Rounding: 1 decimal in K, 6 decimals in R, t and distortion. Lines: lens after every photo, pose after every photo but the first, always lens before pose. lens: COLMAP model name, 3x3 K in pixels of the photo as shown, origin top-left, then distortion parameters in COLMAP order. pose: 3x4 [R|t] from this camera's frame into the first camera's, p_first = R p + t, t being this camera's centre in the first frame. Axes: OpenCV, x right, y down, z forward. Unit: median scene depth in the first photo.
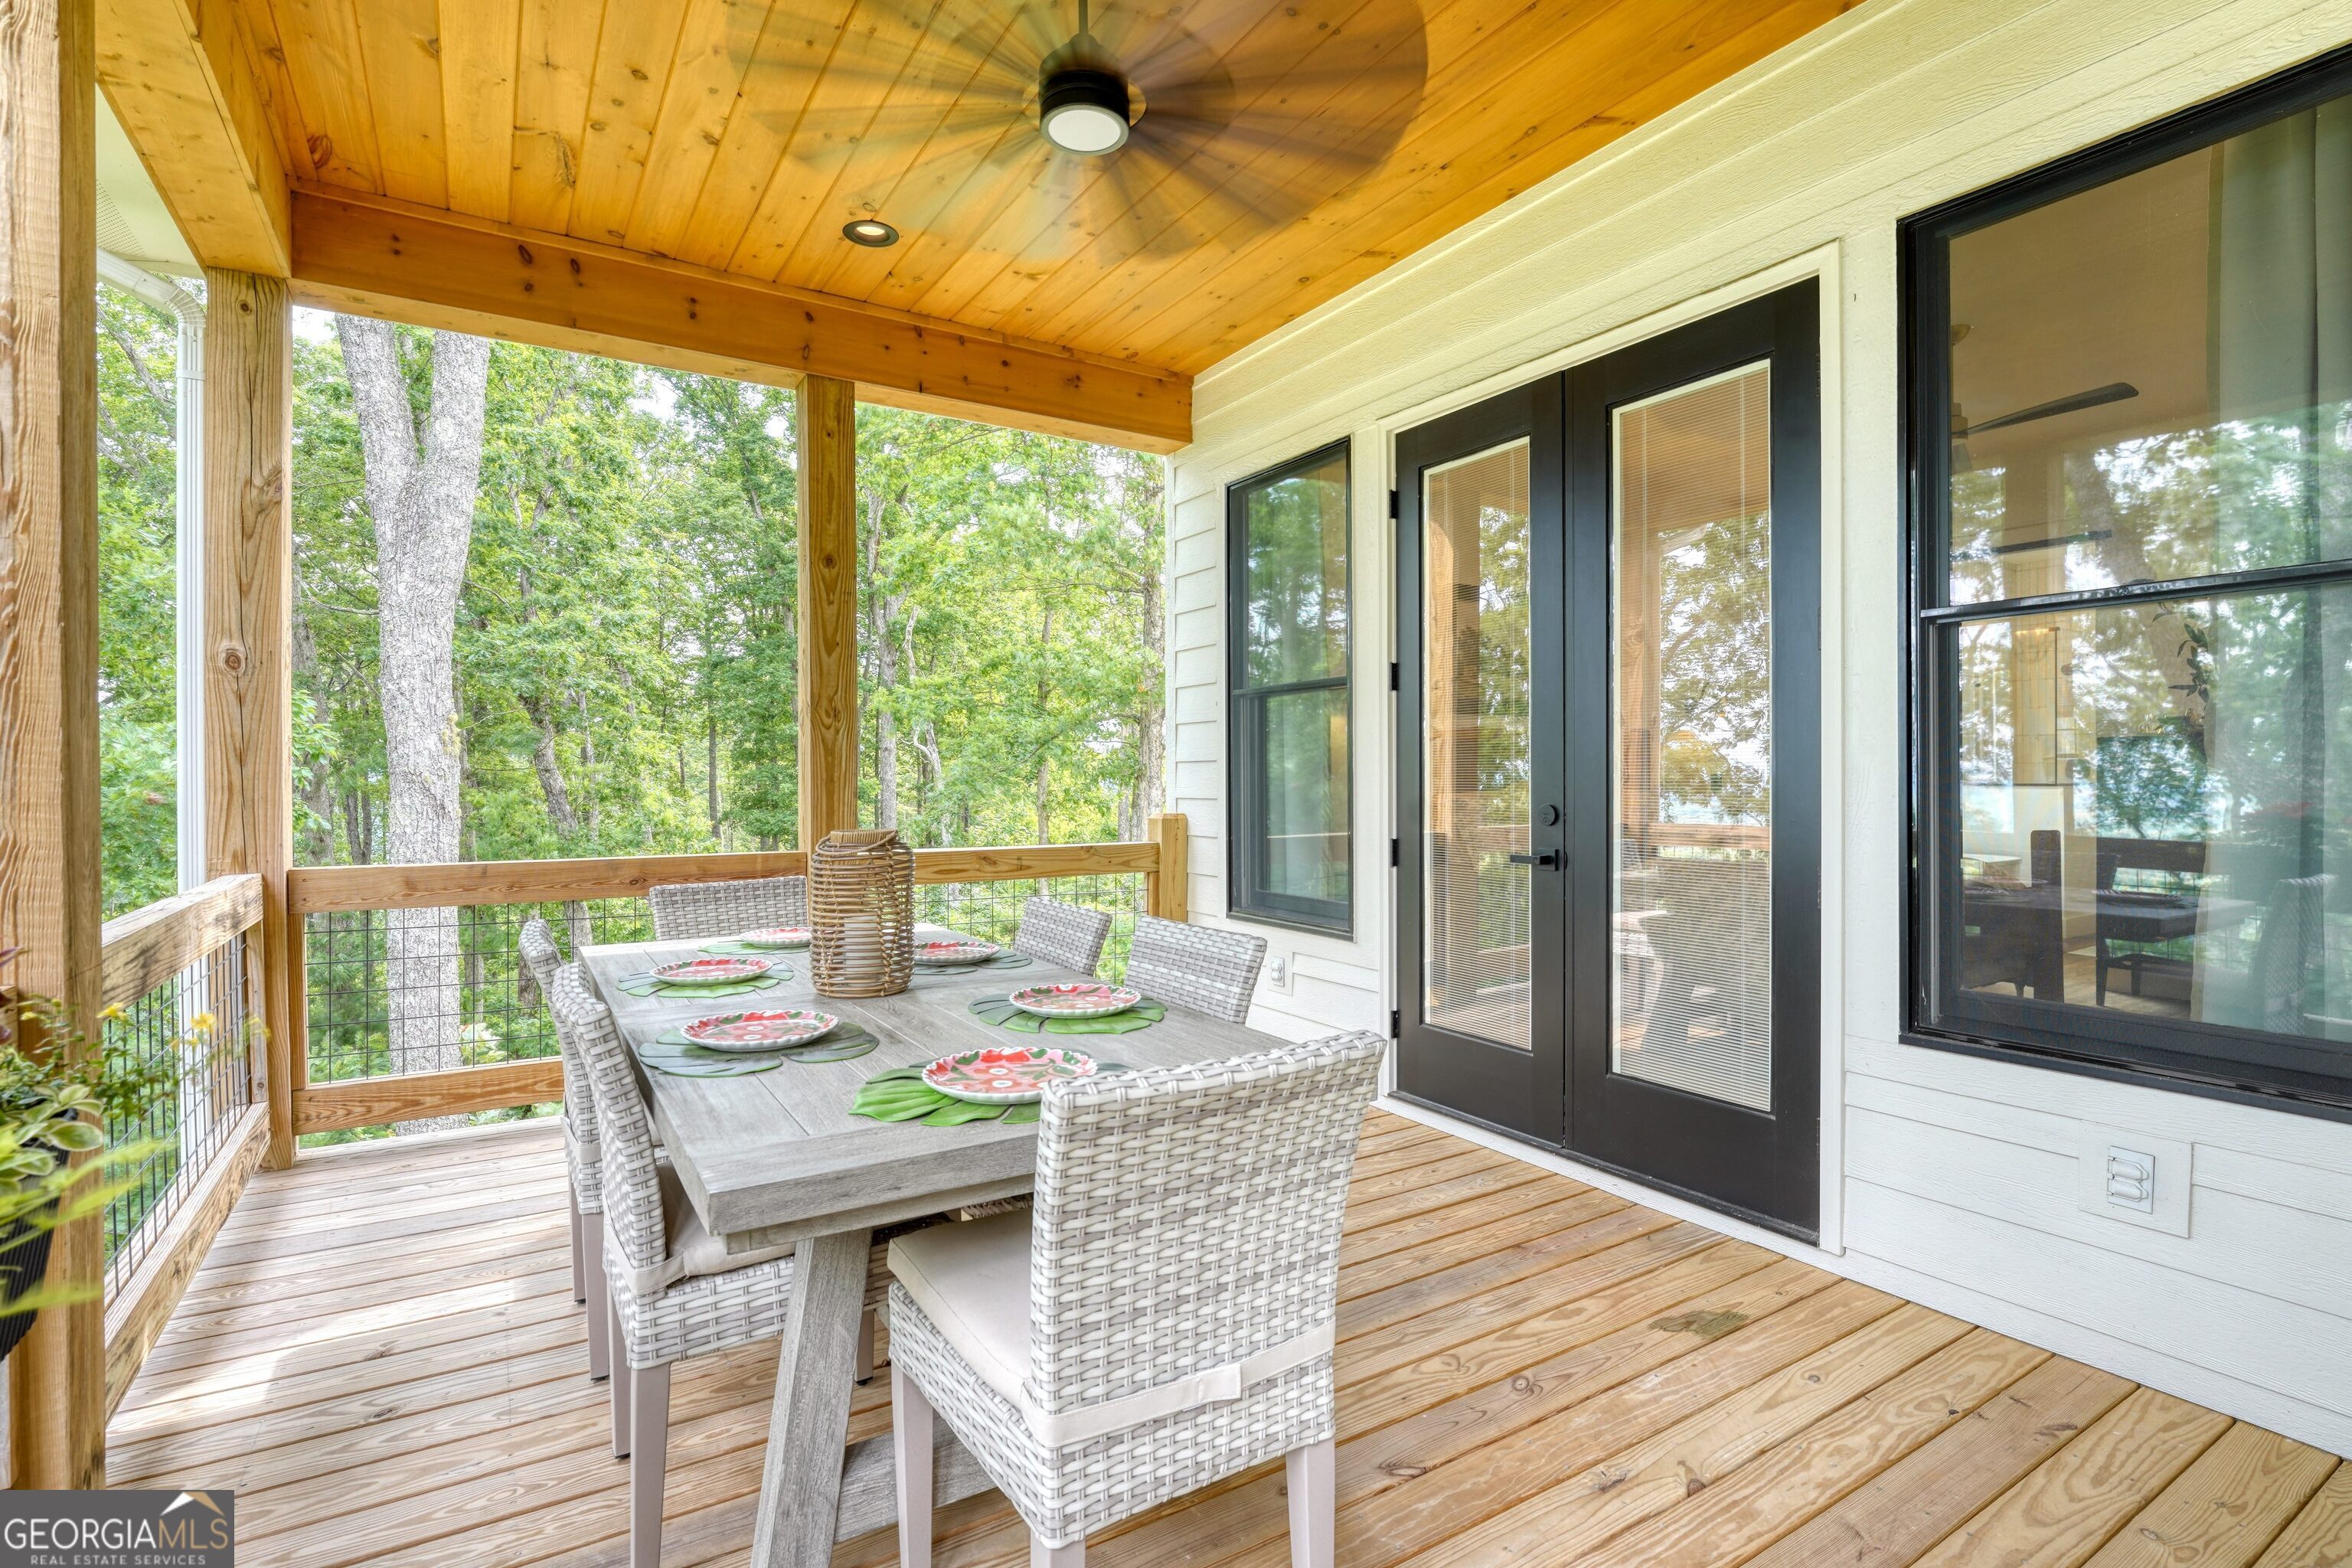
lens RADIAL K [[1091.6, 0, 1162.4], [0, 1091.6, 781.3], [0, 0, 1]] dist [-0.005306, -0.001046]
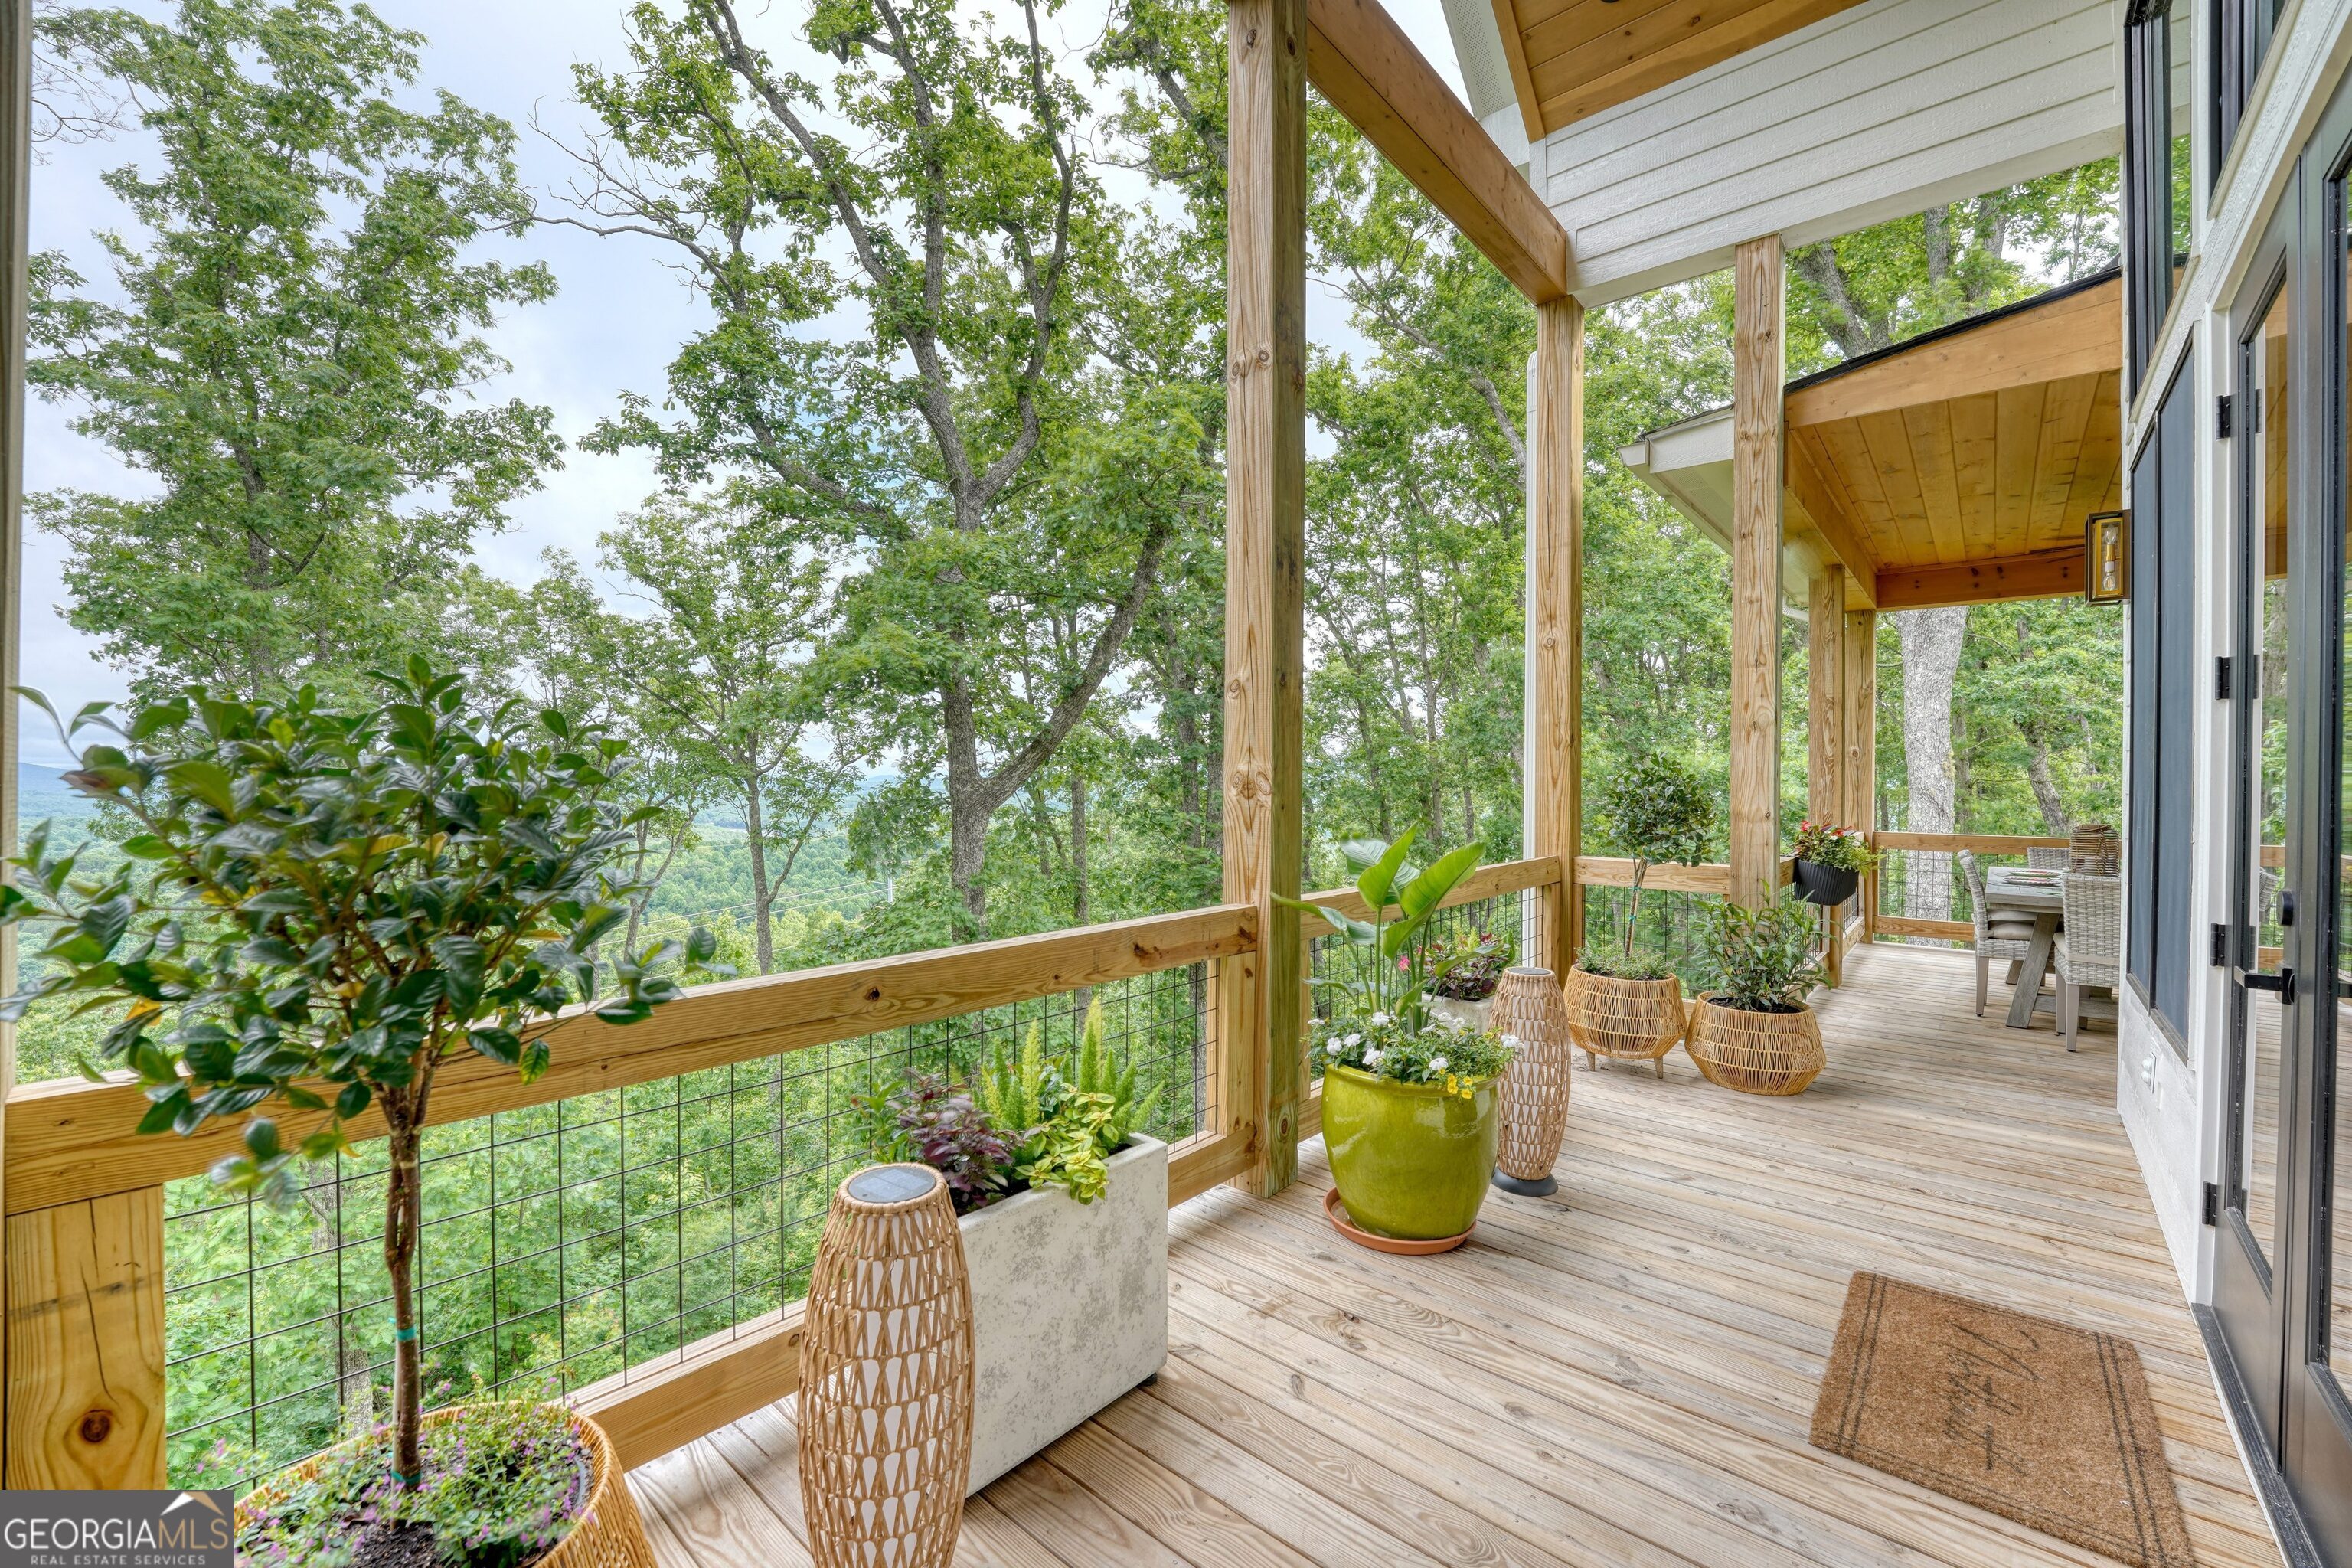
lens RADIAL K [[963.4, 0, 1166.0], [0, 963.4, 785.5], [0, 0, 1]] dist [-0.015425, -0.000600]
pose [[0.290197, 0.011727, -0.956895, 0.166081], [-0.010033, 0.999907, 0.009212, -0.006535], [0.956914, 0.006928, 0.290288, -0.238356]]
